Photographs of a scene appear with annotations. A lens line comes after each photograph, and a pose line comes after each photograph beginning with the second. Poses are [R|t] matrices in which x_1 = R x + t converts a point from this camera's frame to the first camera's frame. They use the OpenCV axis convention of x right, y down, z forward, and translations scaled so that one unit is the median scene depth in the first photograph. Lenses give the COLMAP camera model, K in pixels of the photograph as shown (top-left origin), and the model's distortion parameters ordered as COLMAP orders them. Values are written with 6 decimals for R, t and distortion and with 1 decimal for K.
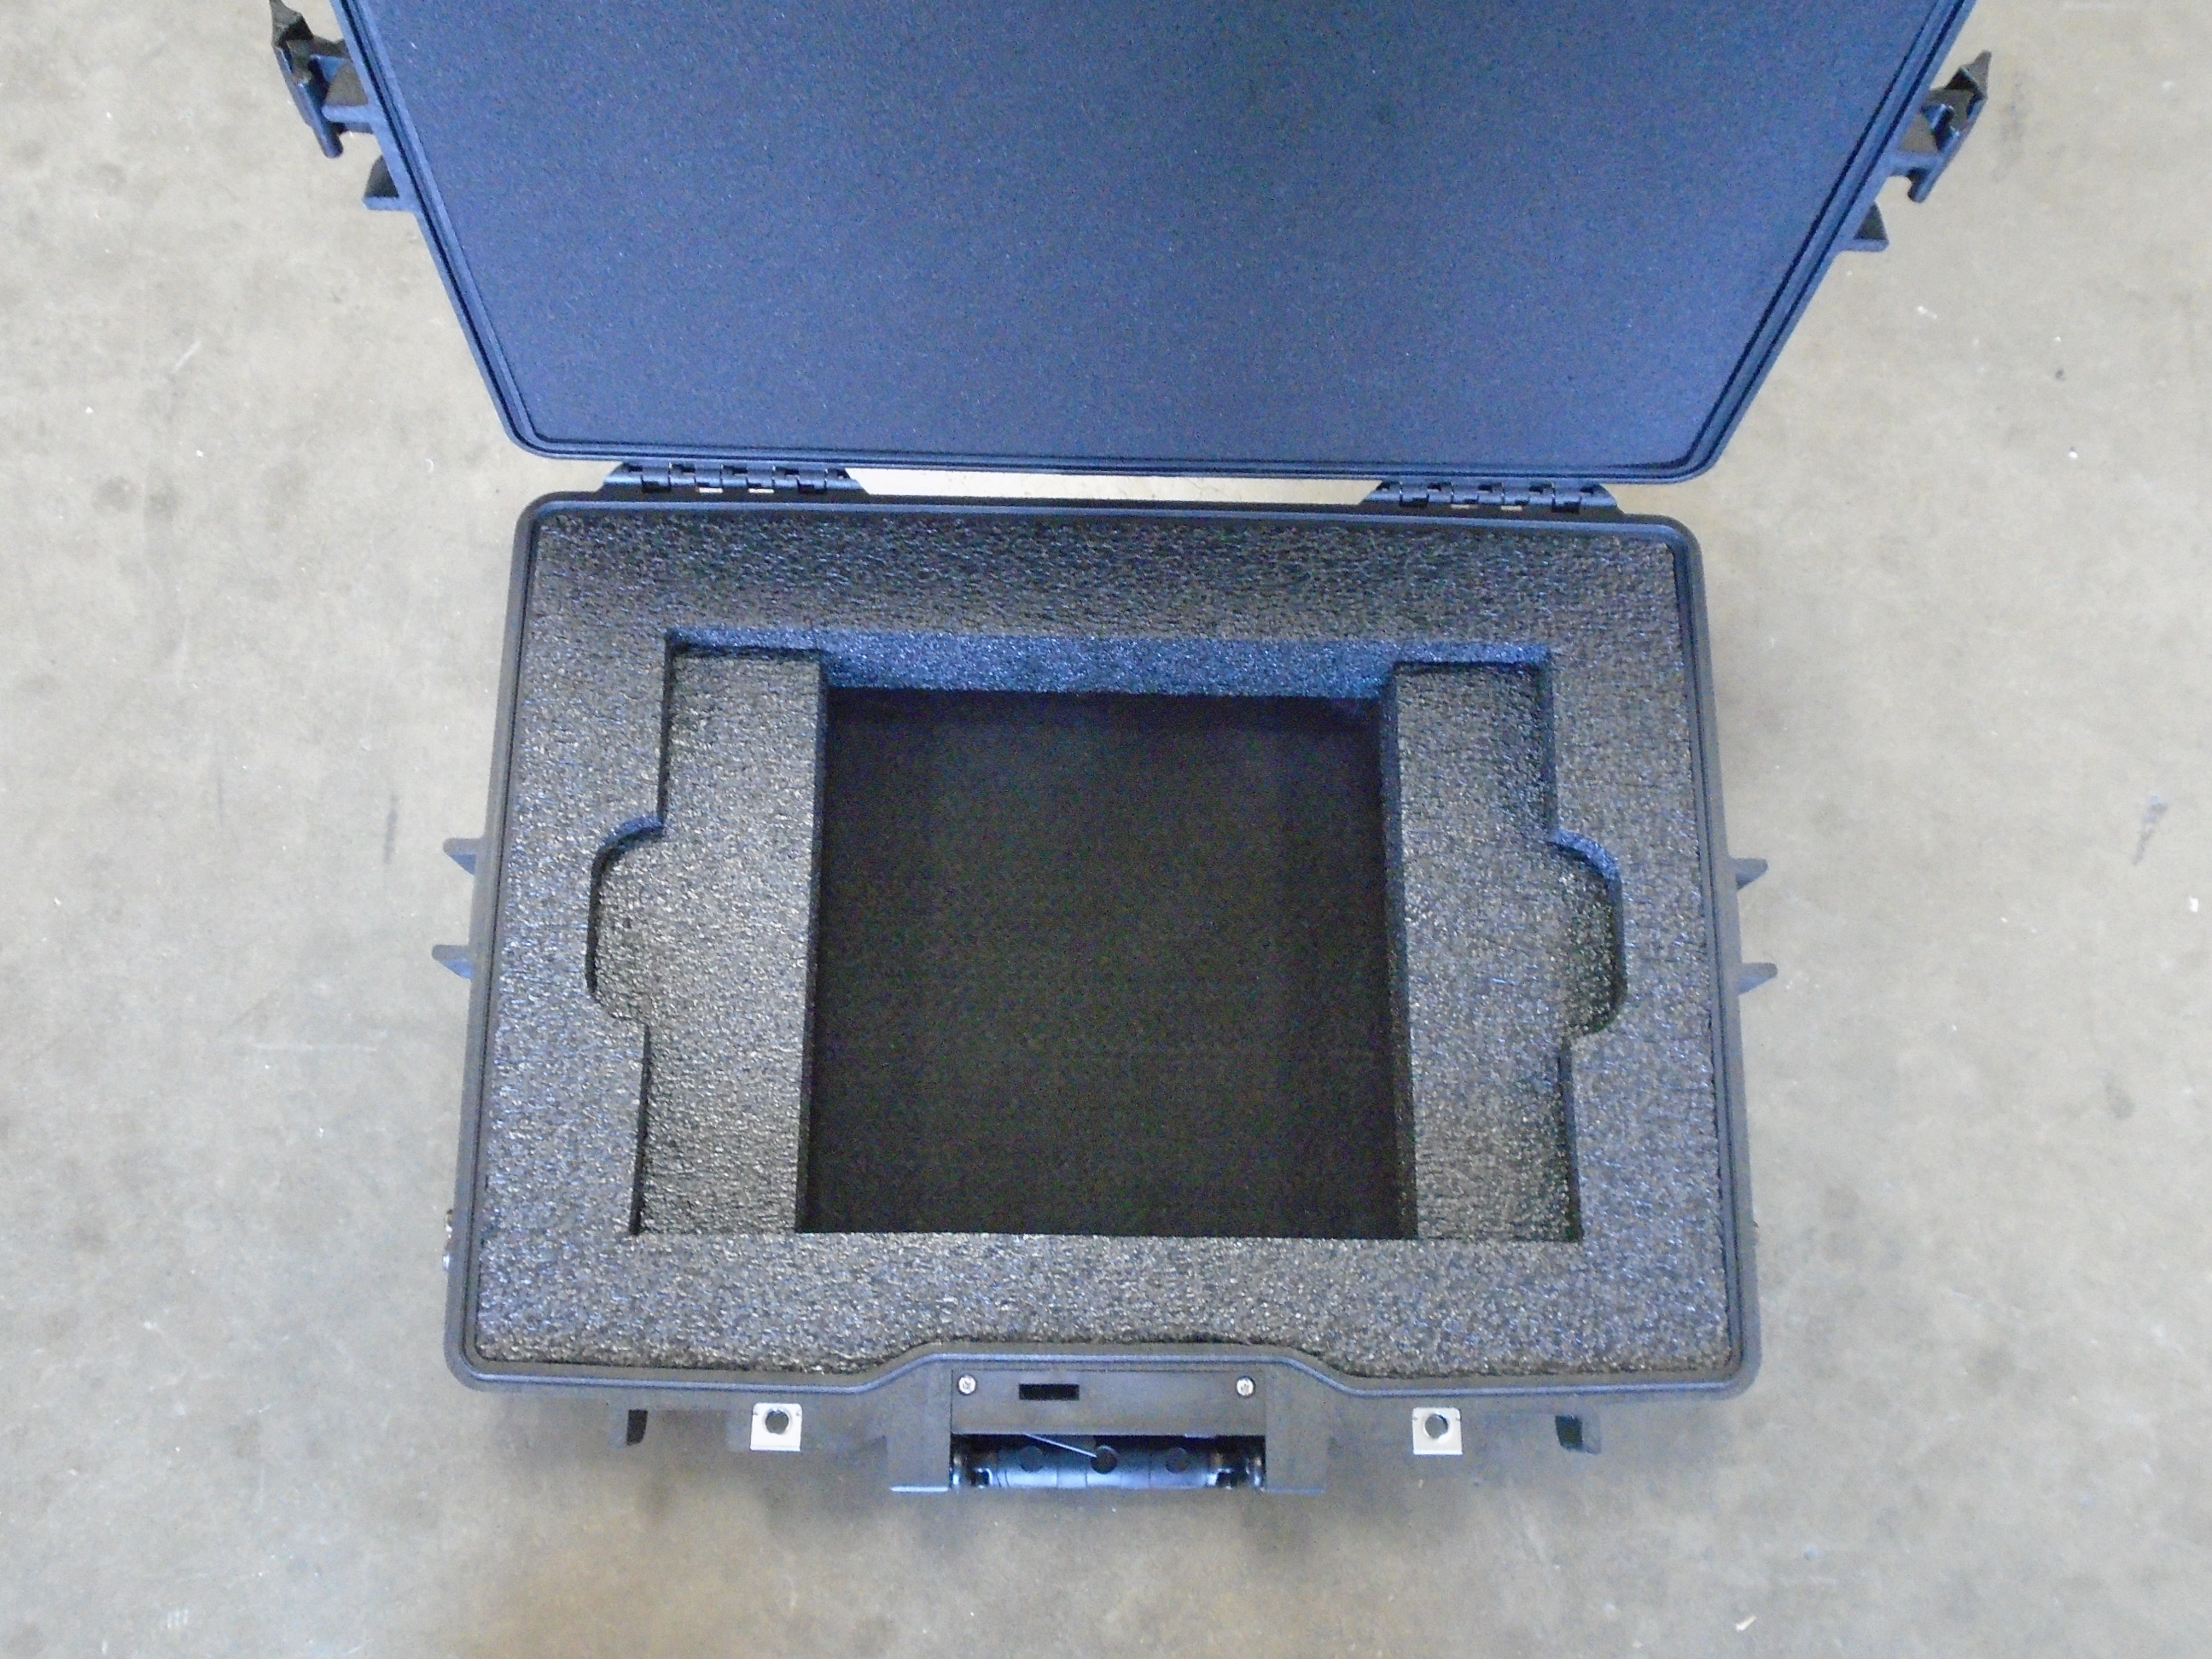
lens RADIAL K [[1992.7, 0, 1099.0], [0, 1992.7, 820.3], [0, 0, 1]] dist [-0.004613, 0.008301]
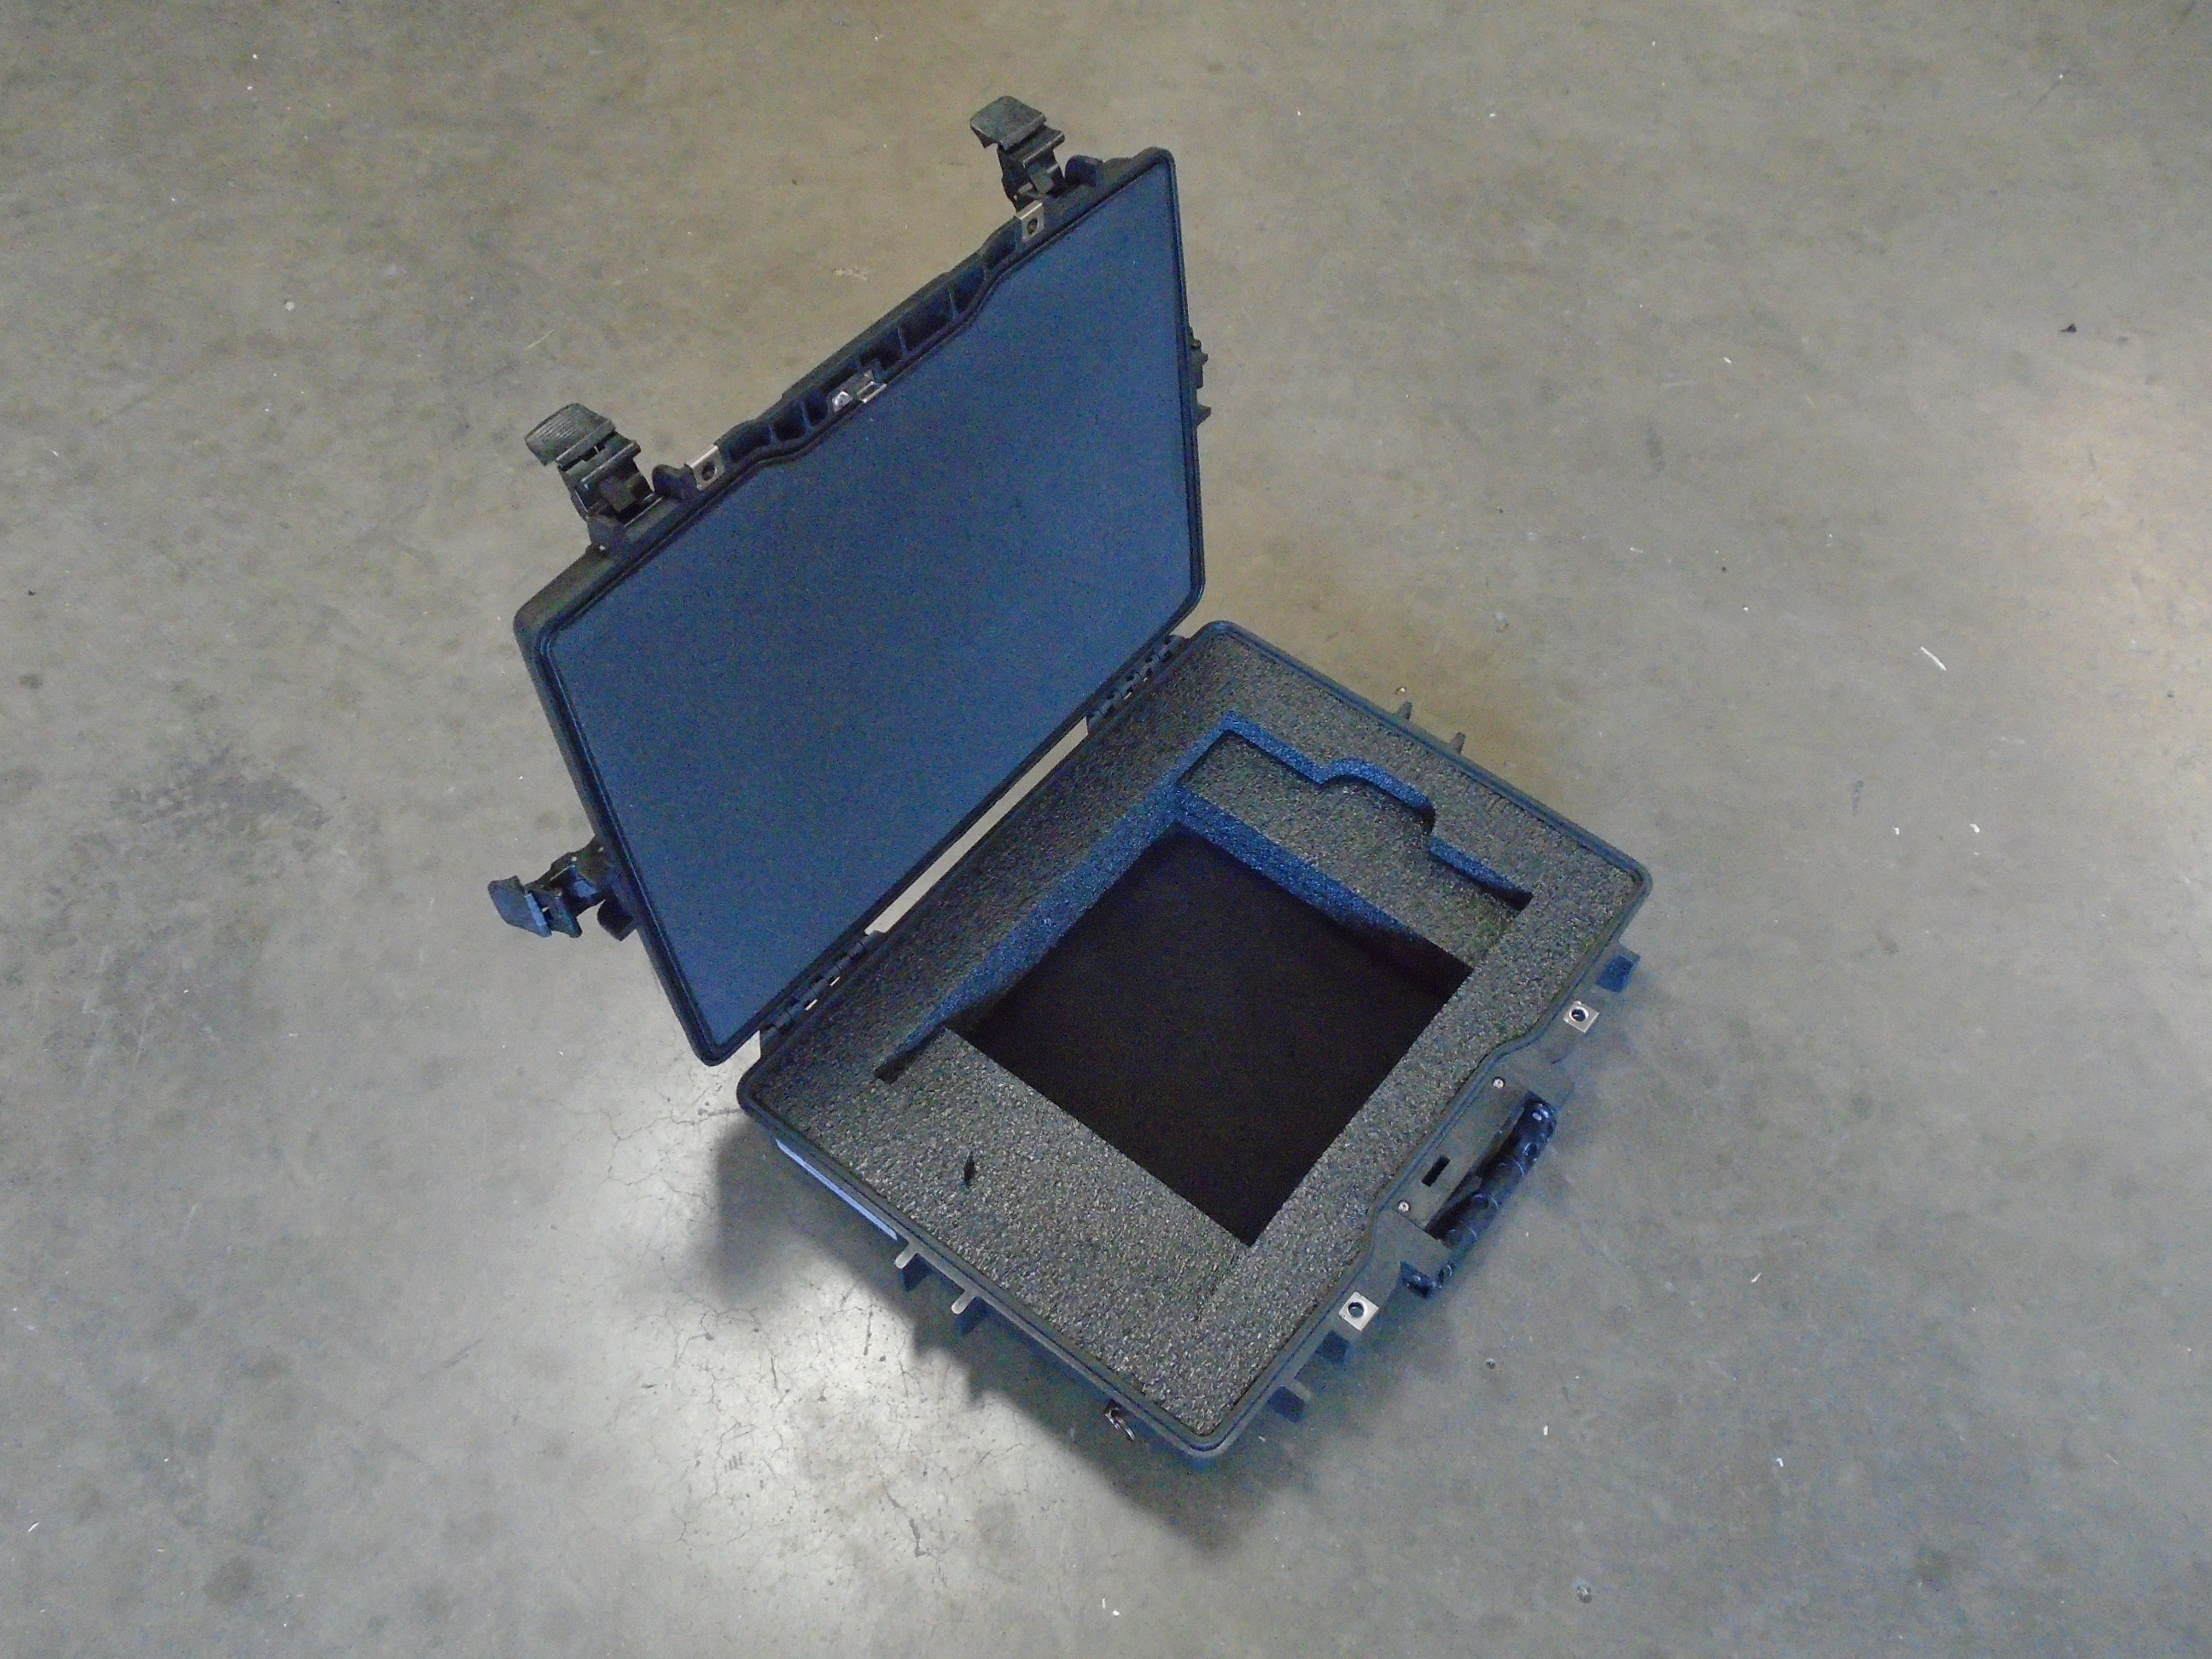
lens RADIAL K [[1992.7, 0, 1103.1], [0, 1992.7, 830.4], [0, 0, 1]] dist [-0.004613, 0.008301]
pose [[0.980226, -0.169858, 0.101517, -0.251279], [0.194113, 0.925036, -0.326541, 0.470010], [-0.038441, 0.339790, 0.939715, -0.507135]]
